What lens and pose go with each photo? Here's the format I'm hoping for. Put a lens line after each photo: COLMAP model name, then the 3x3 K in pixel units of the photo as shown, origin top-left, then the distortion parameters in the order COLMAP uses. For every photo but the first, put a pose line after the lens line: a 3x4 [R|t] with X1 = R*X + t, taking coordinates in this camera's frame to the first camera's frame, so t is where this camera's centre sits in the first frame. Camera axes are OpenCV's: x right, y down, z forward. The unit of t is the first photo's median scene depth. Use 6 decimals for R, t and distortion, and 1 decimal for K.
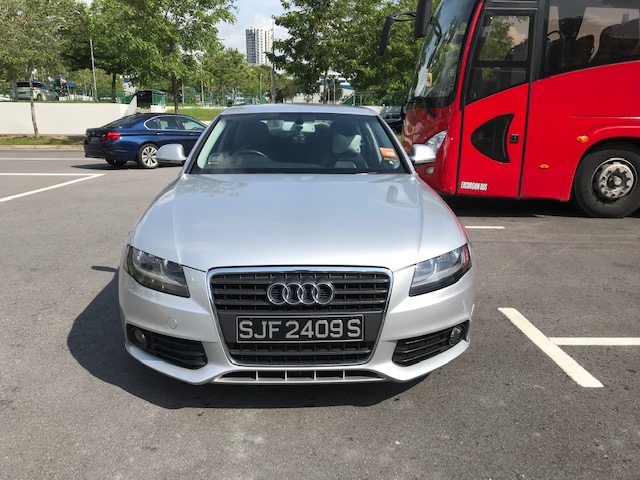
lens RADIAL K [[526.0, 0, 312.8], [0, 526.0, 238.3], [0, 0, 1]] dist [0.022482, -0.025827]
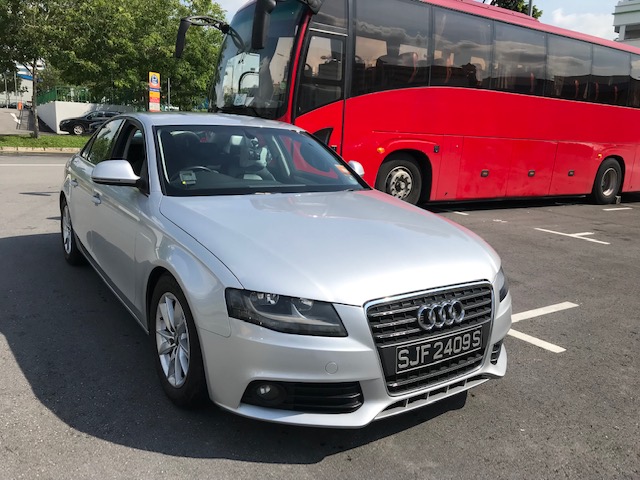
lens RADIAL K [[526.0, 0, 321.0], [0, 526.0, 239.6], [0, 0, 1]] dist [0.022482, -0.025827]
pose [[0.846846, -0.077498, 0.526161, -0.749714], [0.077281, 0.996757, 0.022430, -0.082762], [-0.526193, 0.021667, 0.850089, 0.232842]]
